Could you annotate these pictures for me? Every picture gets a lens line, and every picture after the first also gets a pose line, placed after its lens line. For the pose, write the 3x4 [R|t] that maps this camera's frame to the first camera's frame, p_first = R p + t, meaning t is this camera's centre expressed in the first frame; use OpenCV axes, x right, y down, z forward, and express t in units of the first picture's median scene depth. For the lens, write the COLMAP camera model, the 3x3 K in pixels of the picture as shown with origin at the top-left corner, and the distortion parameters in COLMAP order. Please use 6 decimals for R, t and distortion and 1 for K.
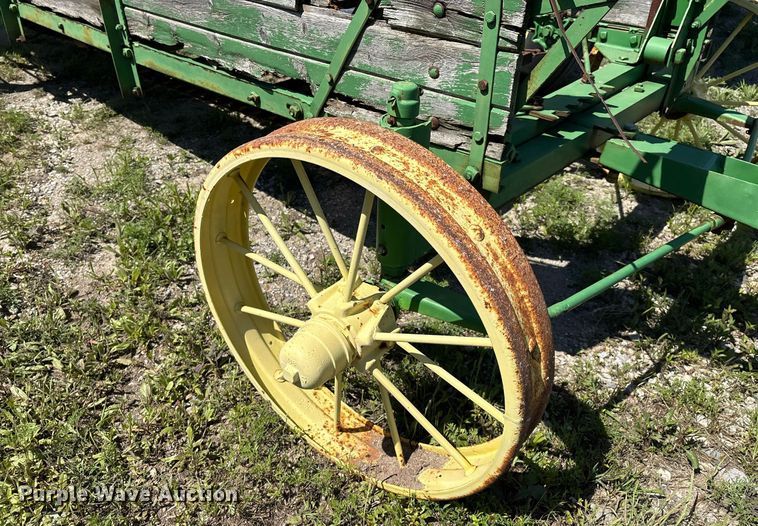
lens RADIAL K [[562.1, 0, 379.2], [0, 562.1, 290.7], [0, 0, 1]] dist [0.037935, -0.038300]
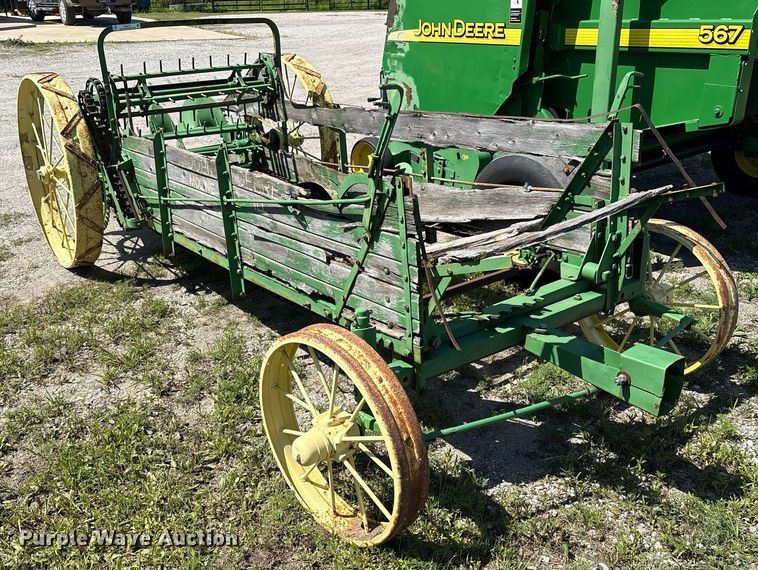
lens RADIAL K [[739.8, 0, 378.3], [0, 739.8, 283.7], [0, 0, 1]] dist [0.018218, 0.000000]
pose [[0.976743, 0.005863, -0.214335, 0.427407], [-0.067854, 0.956703, -0.283047, 0.189130], [0.203395, 0.291008, 0.934850, -0.952876]]
